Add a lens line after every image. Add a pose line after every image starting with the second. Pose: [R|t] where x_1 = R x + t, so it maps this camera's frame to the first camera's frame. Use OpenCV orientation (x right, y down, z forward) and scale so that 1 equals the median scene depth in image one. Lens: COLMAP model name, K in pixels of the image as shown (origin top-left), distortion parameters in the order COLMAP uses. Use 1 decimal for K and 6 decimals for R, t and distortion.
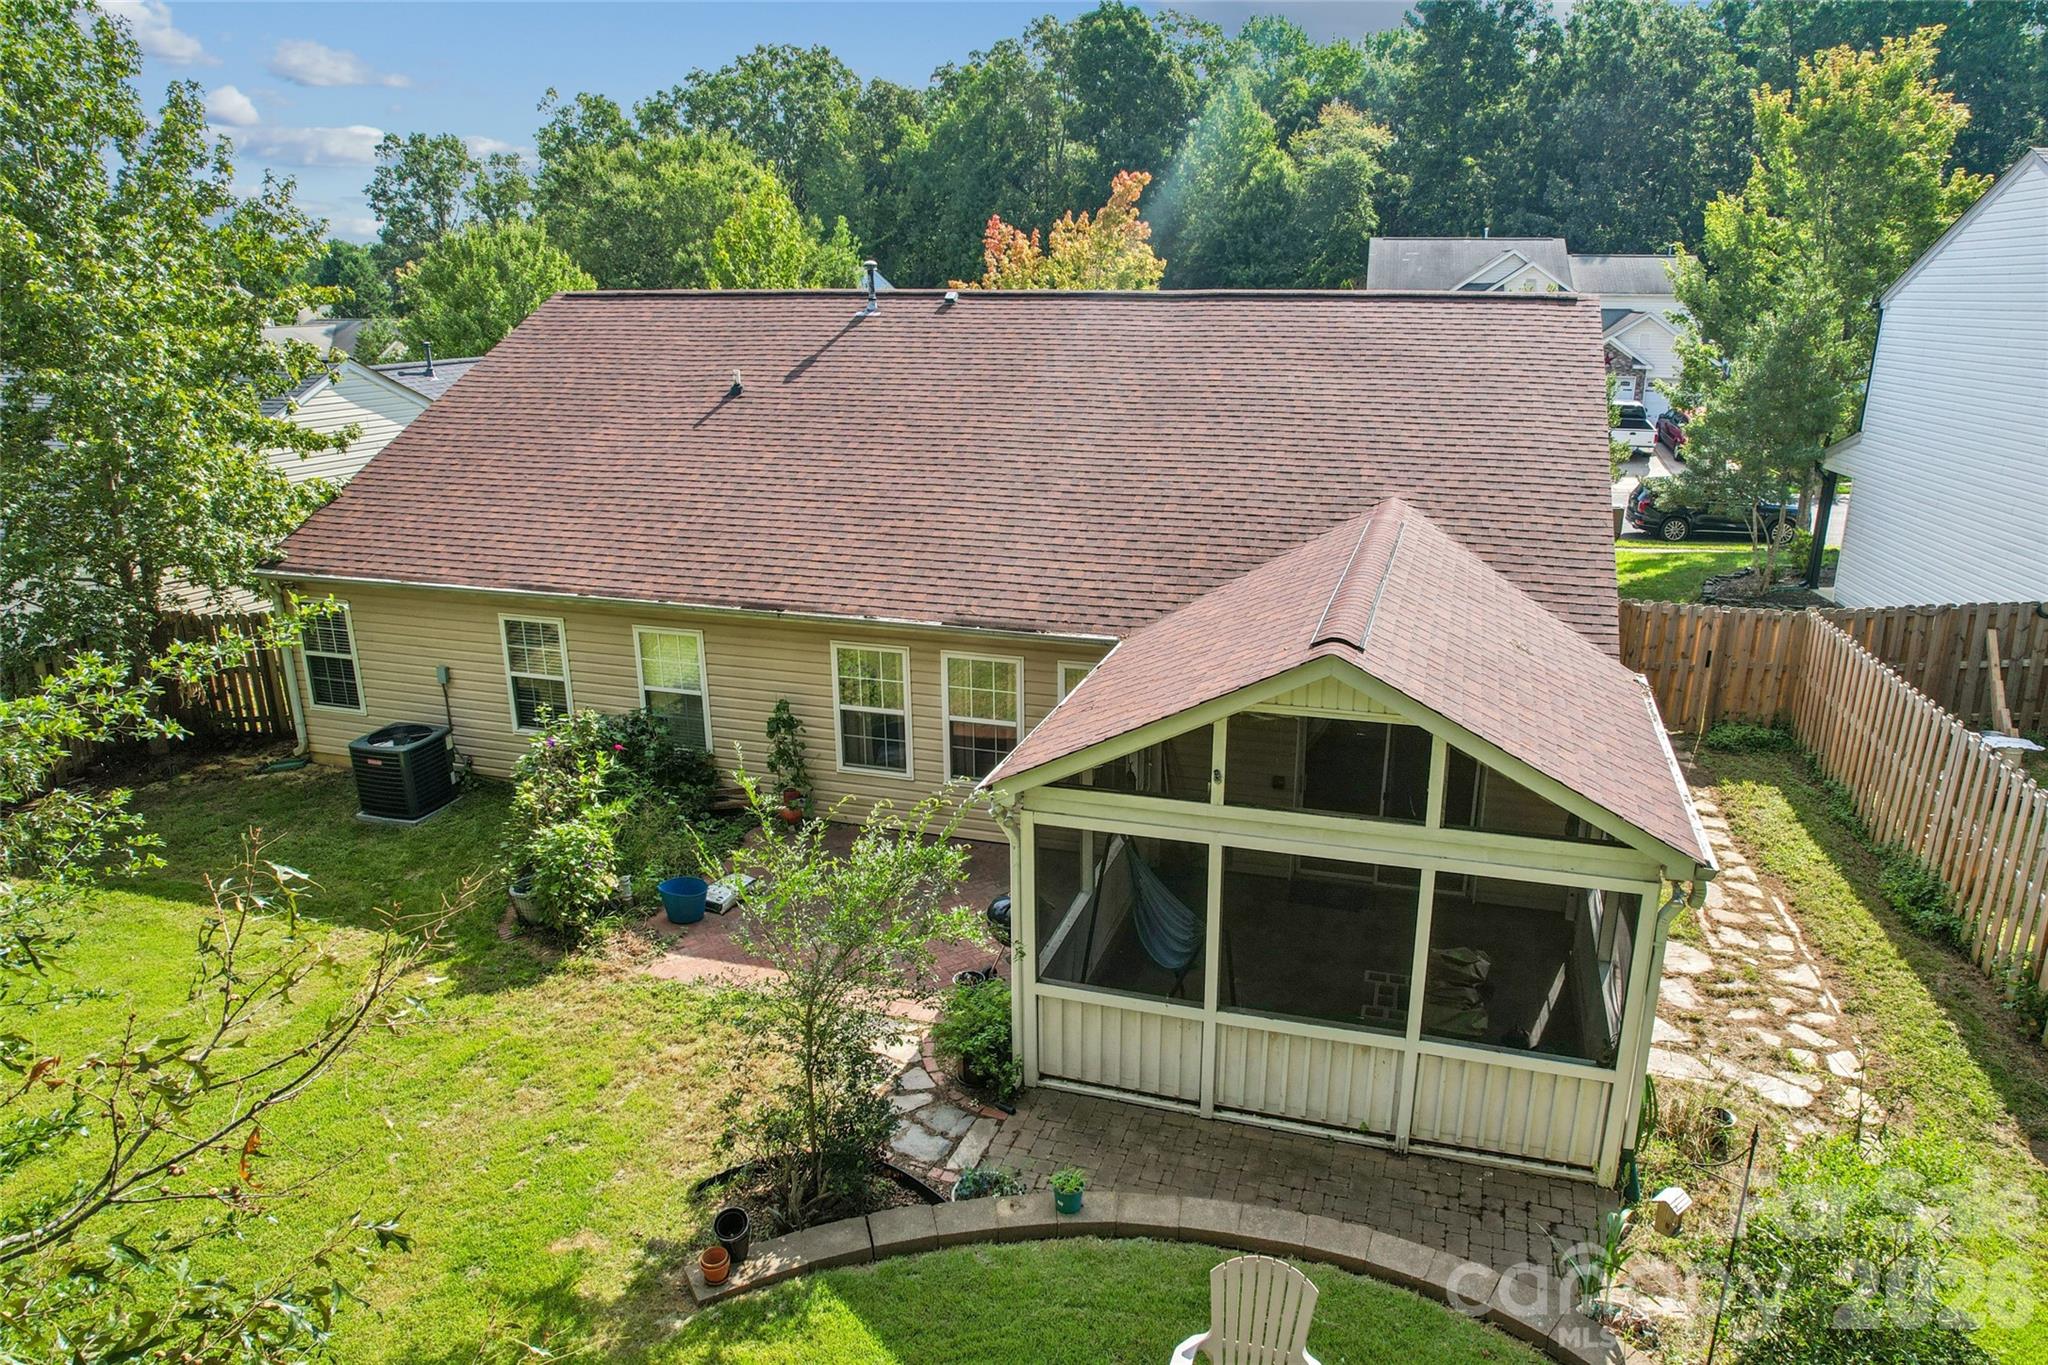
lens RADIAL K [[1320.9, 0, 1024.0], [0, 1320.9, 682.5], [0, 0, 1]] dist [-0.063928, 0.056268]
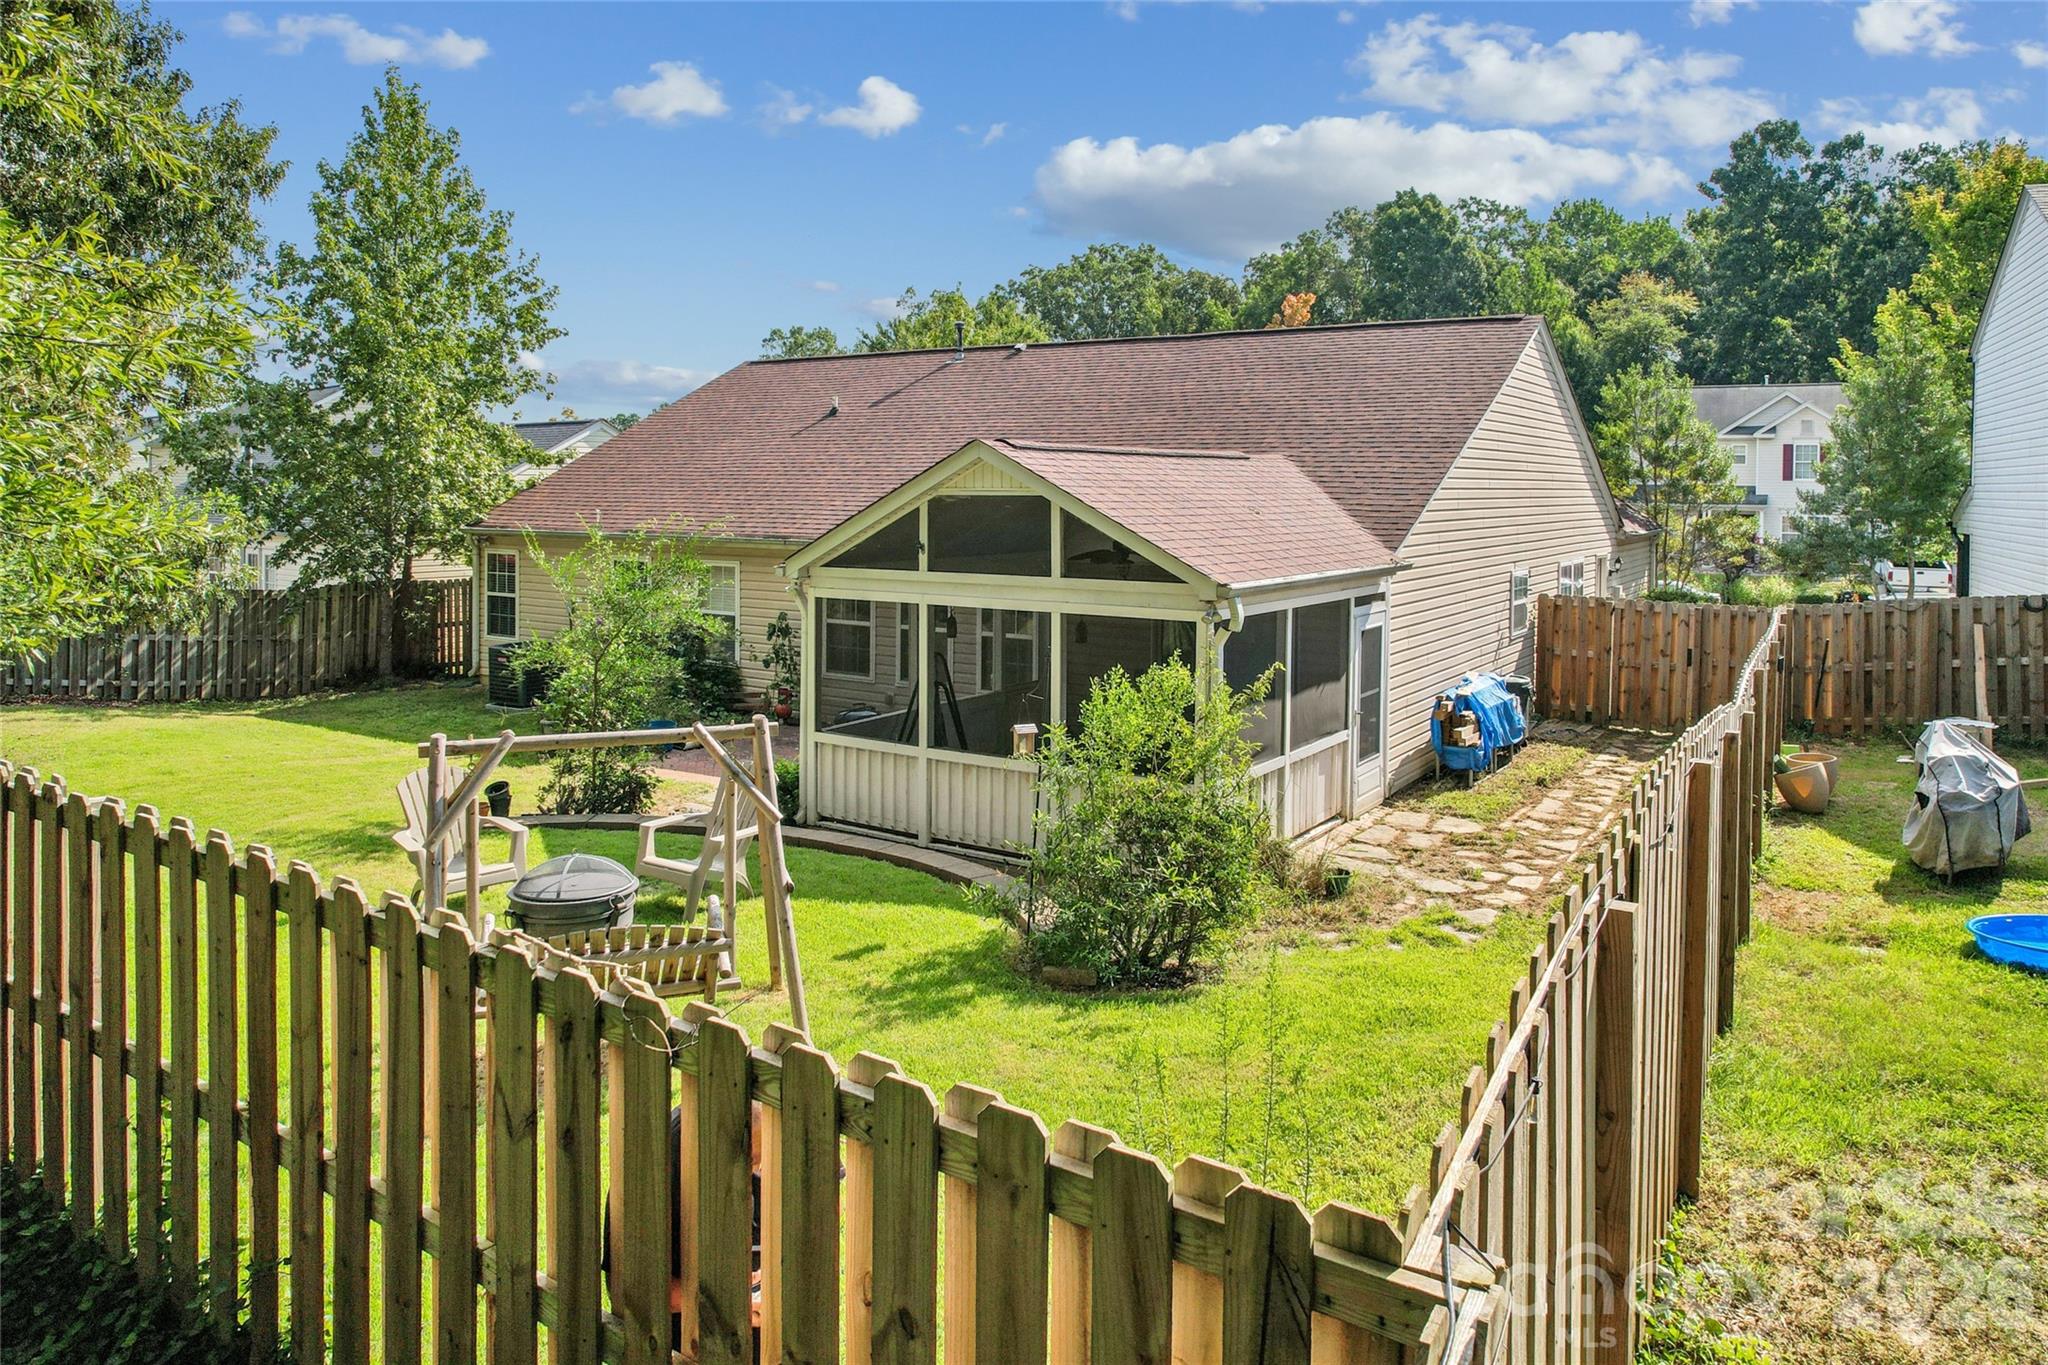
lens RADIAL K [[1386.8, 0, 1015.2], [0, 1386.8, 511.3], [0, 0, 1]] dist [-0.057214, 0.067945]
pose [[0.960190, 0.017585, -0.278793, 0.084719], [-0.094607, 0.959509, -0.265315, 0.053873], [0.262839, 0.281129, 0.922975, -0.038431]]
